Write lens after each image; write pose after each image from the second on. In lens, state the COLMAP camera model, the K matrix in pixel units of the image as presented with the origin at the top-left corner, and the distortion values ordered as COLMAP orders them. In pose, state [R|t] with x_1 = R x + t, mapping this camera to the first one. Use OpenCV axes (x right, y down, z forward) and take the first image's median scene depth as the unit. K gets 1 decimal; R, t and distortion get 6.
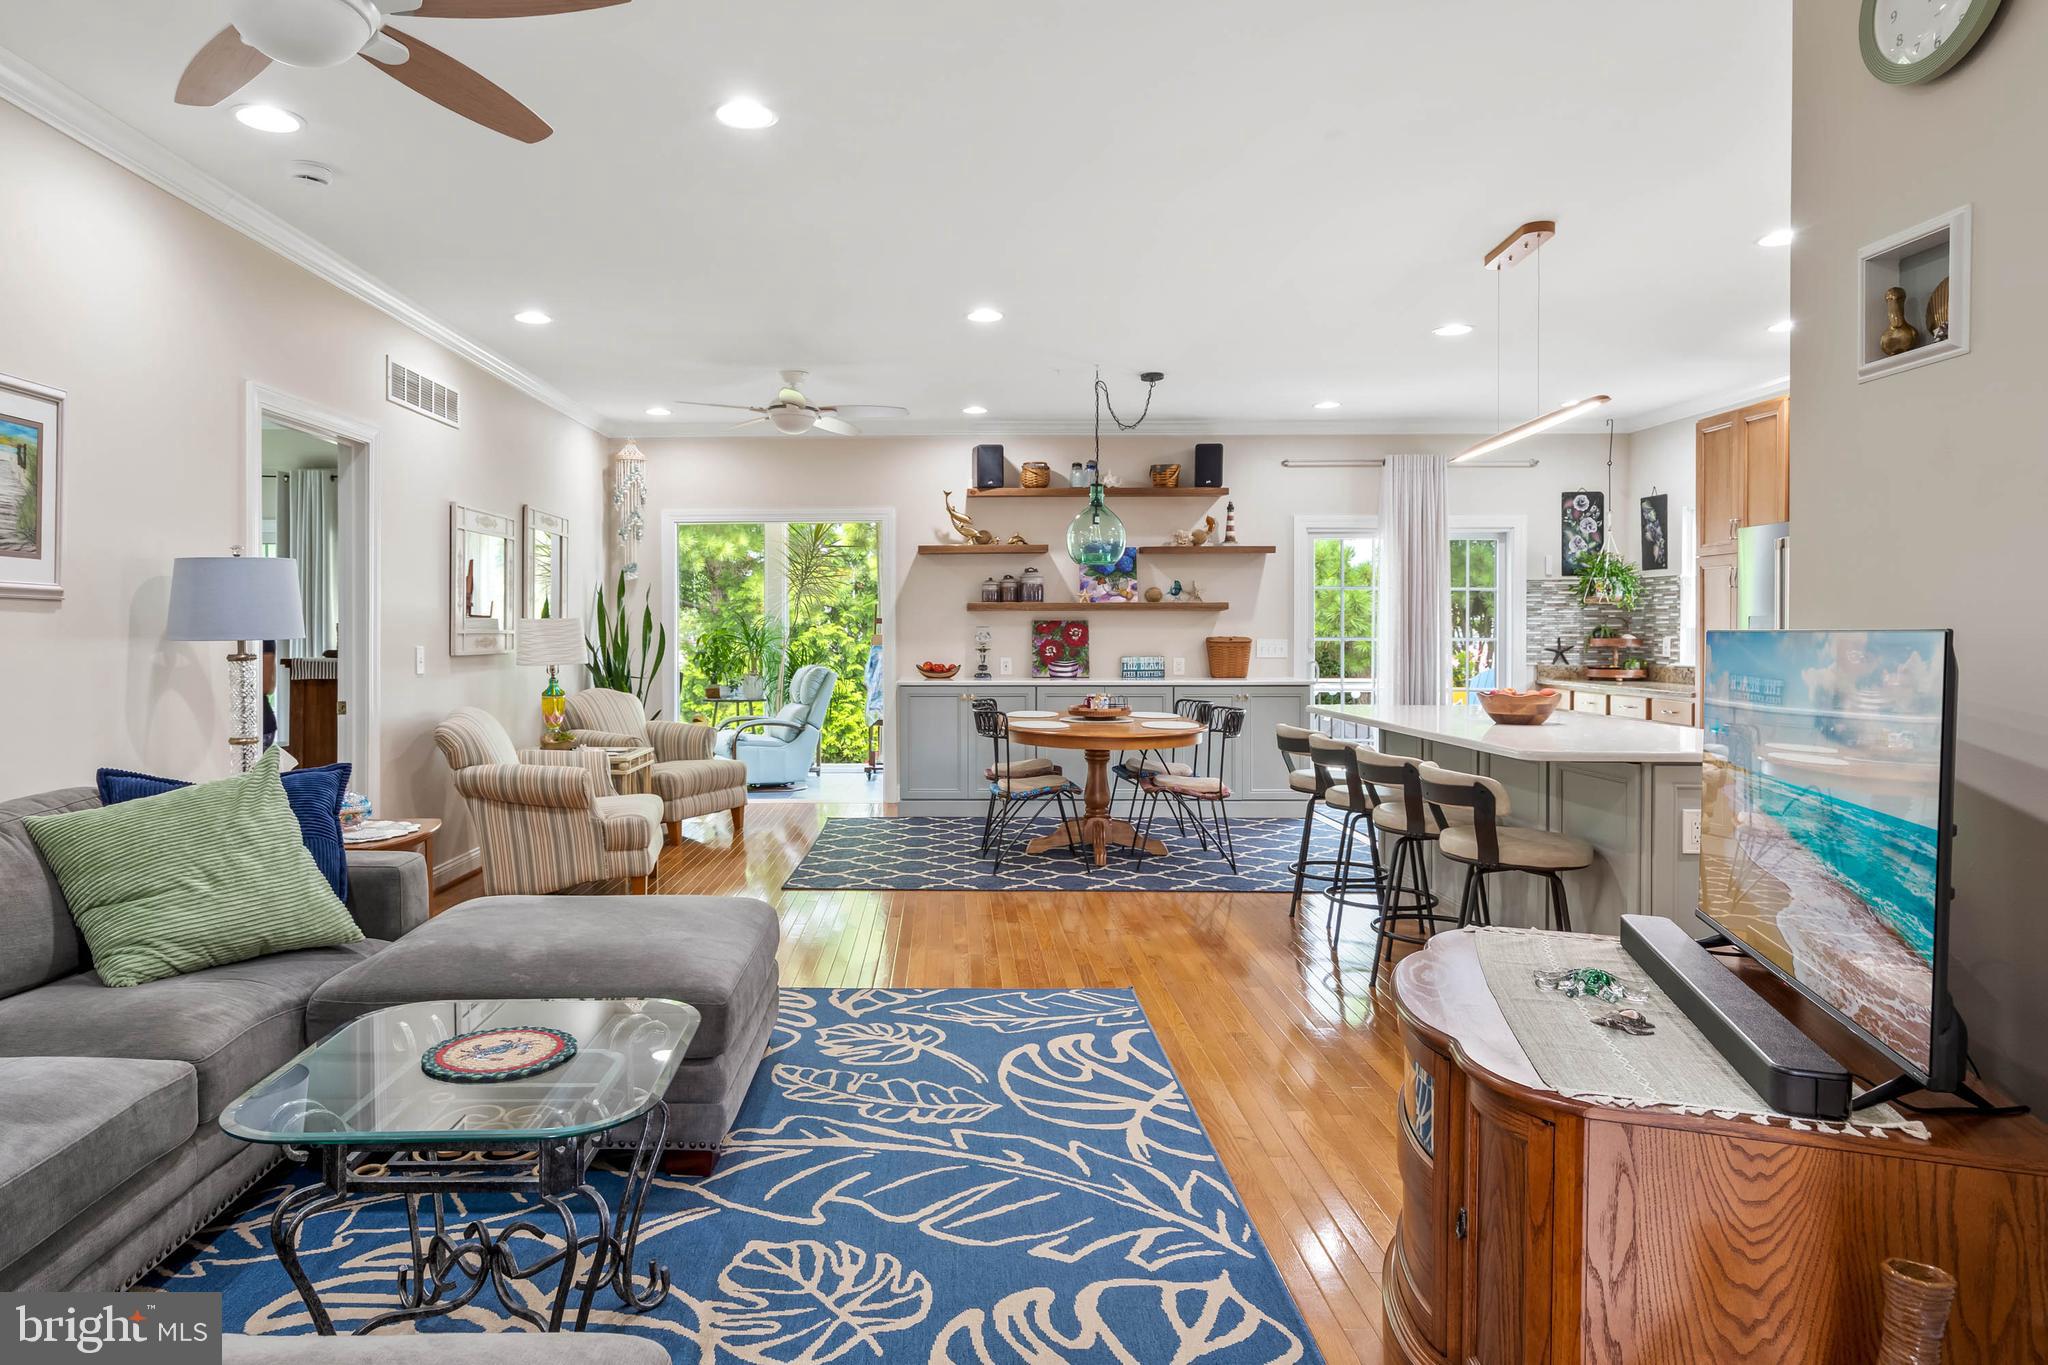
lens RADIAL K [[1238.2, 0, 918.7], [0, 1238.2, 631.9], [0, 0, 1]] dist [0.002539, 0.000891]
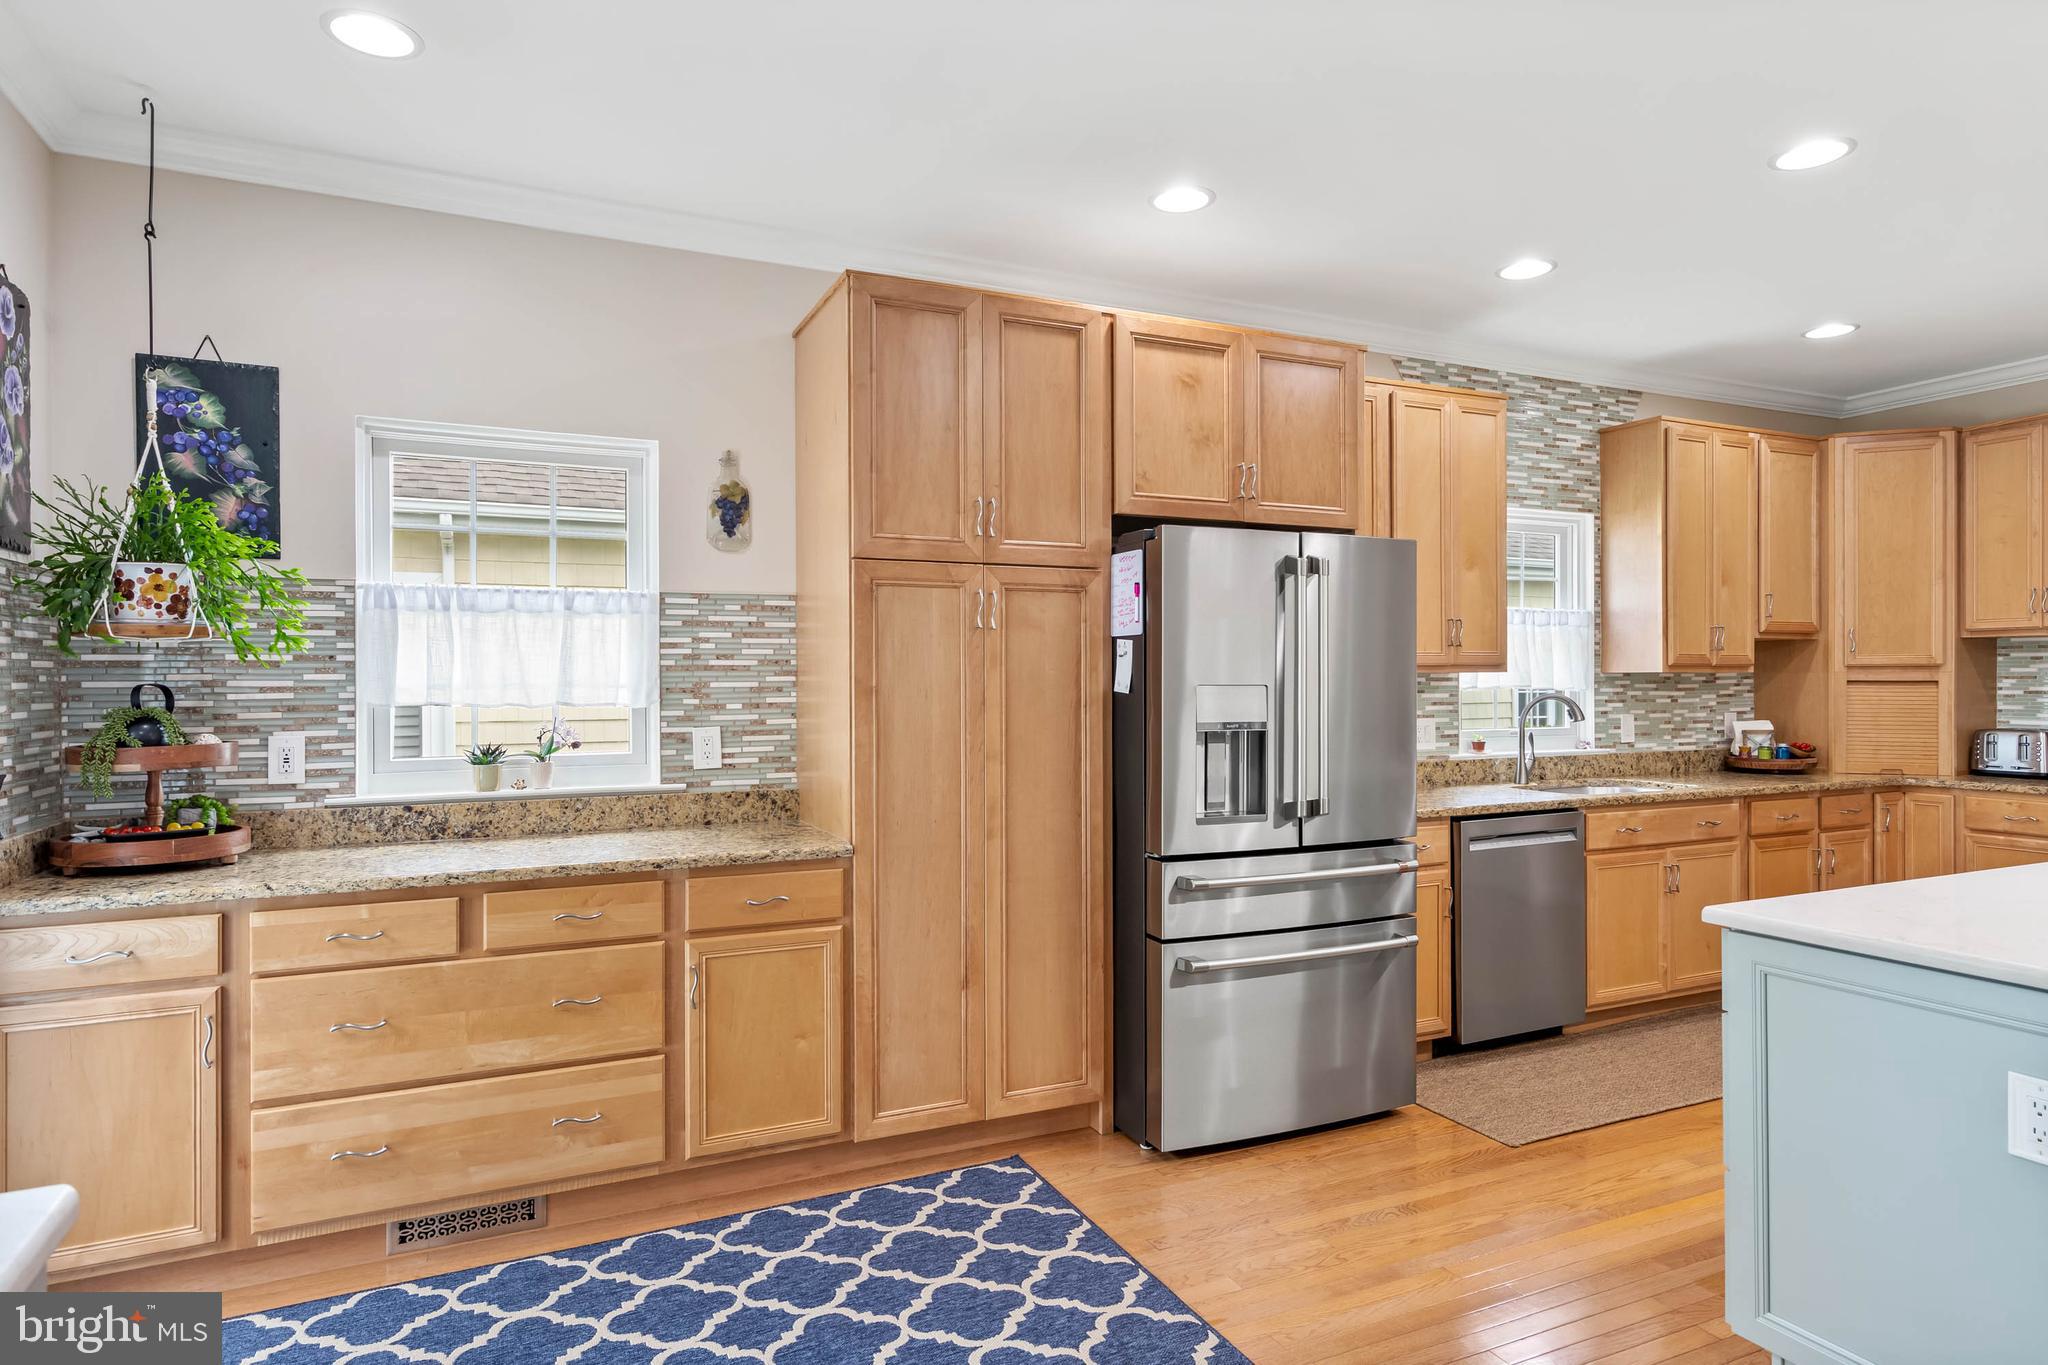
lens RADIAL K [[1179.2, 0, 1024.0], [0, 1179.2, 682.5], [0, 0, 1]] dist [0.000330, 0.000298]
pose [[-0.451892, 0.000697, 0.892073, 0.156888], [0.005701, 0.999982, 0.002107, -0.010864], [-0.892055, 0.006037, -0.451887, 0.913477]]
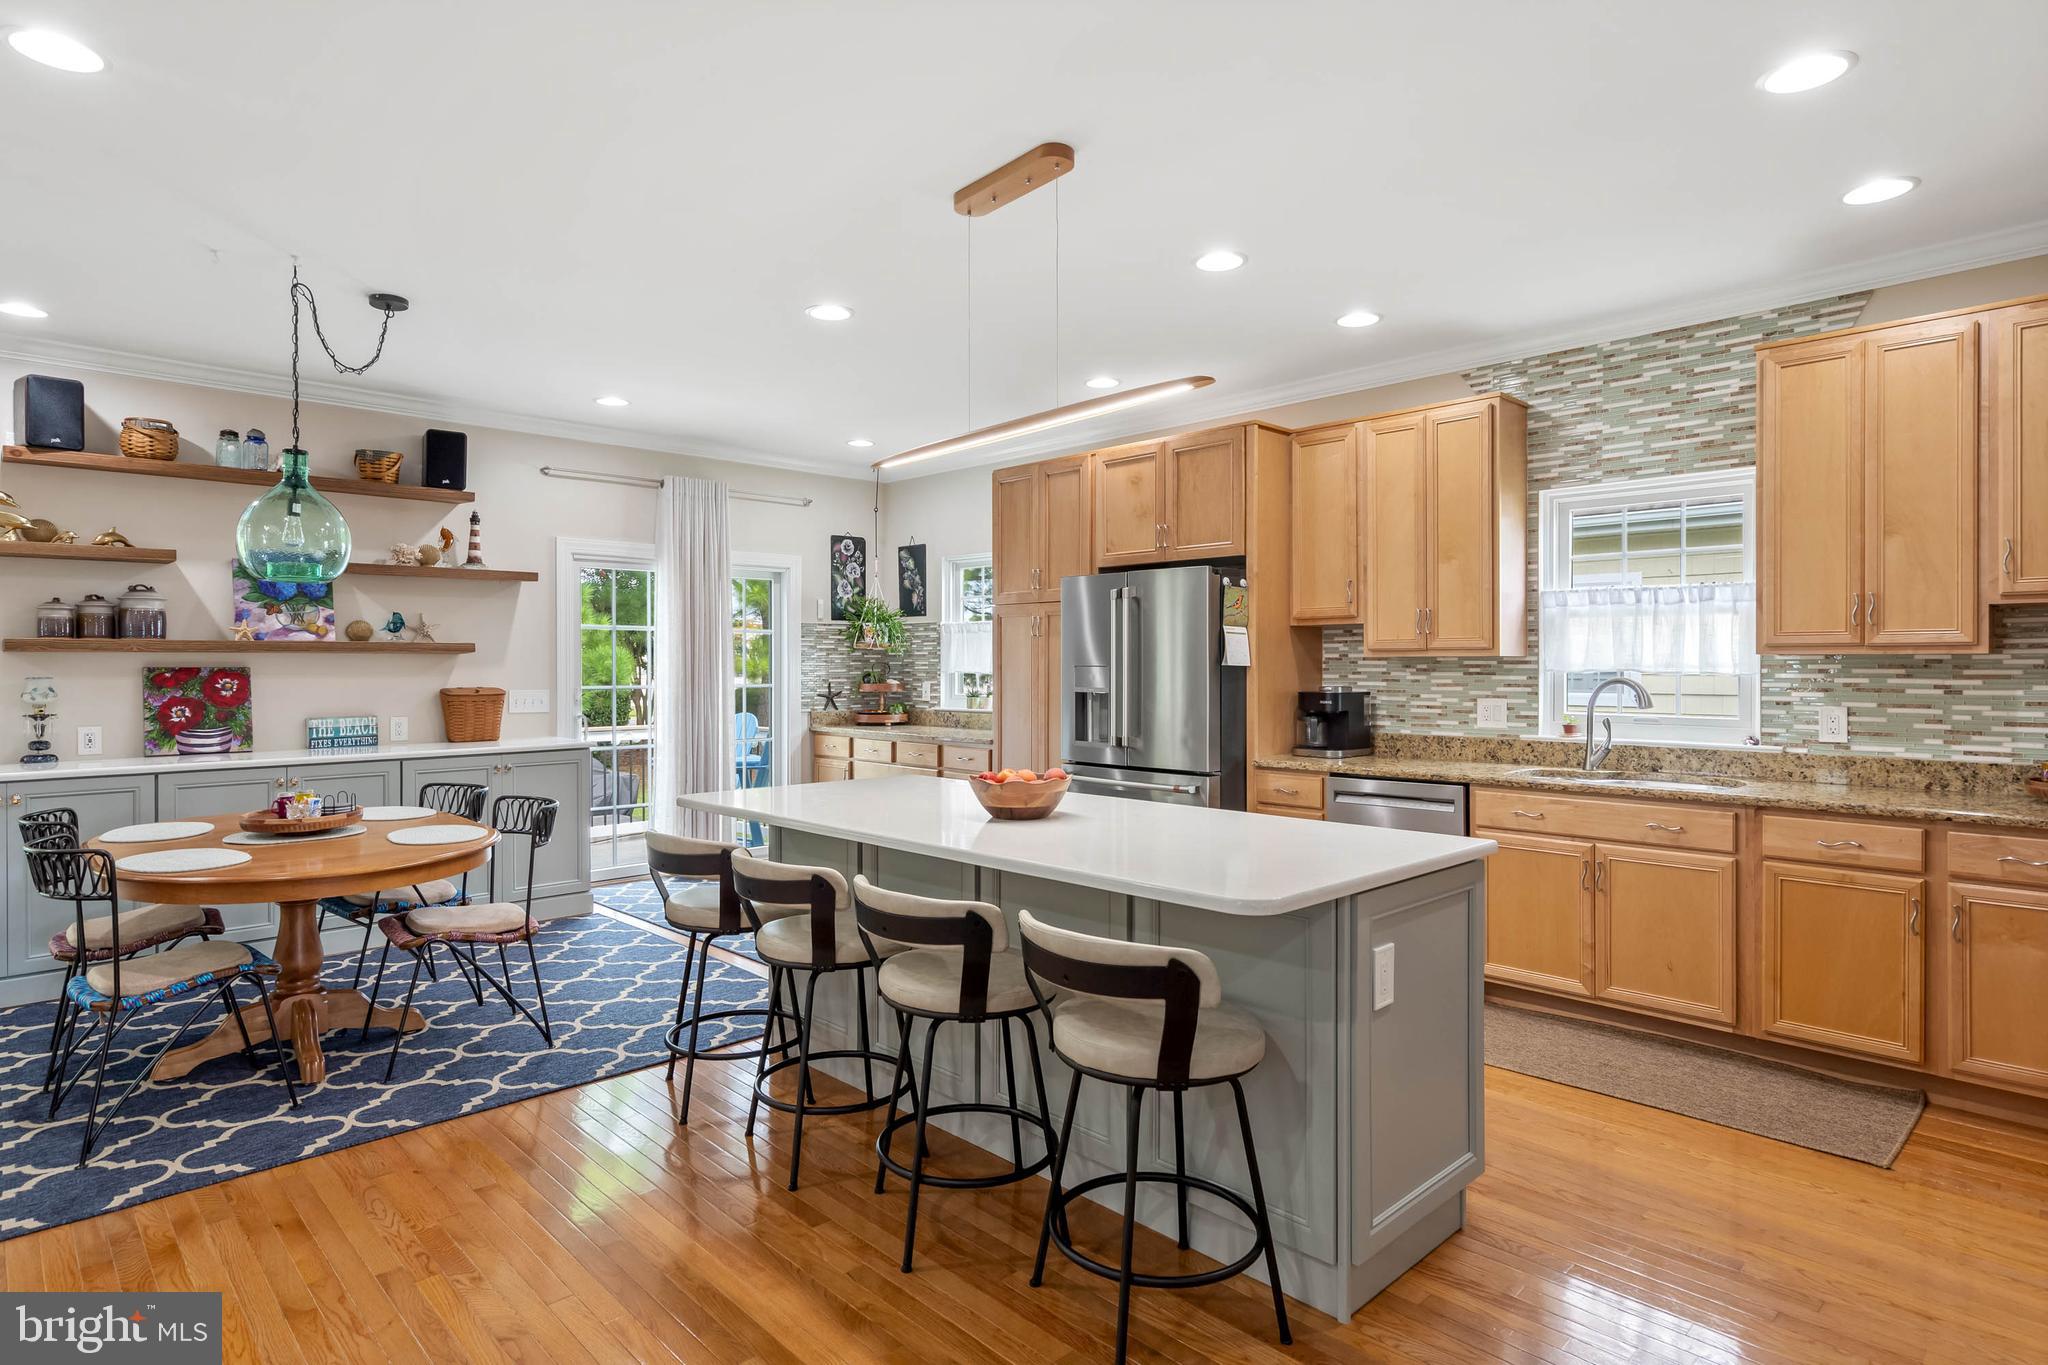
lens RADIAL K [[1091.3, 0, 1023.3], [0, 1091.3, 666.6], [0, 0, 1]] dist [0.001901, 0.001533]
pose [[0.701420, -0.003290, 0.712741, 0.008251], [0.002678, 0.999994, 0.001980, -0.009663], [-0.712743, 0.000519, 0.701425, 0.285763]]
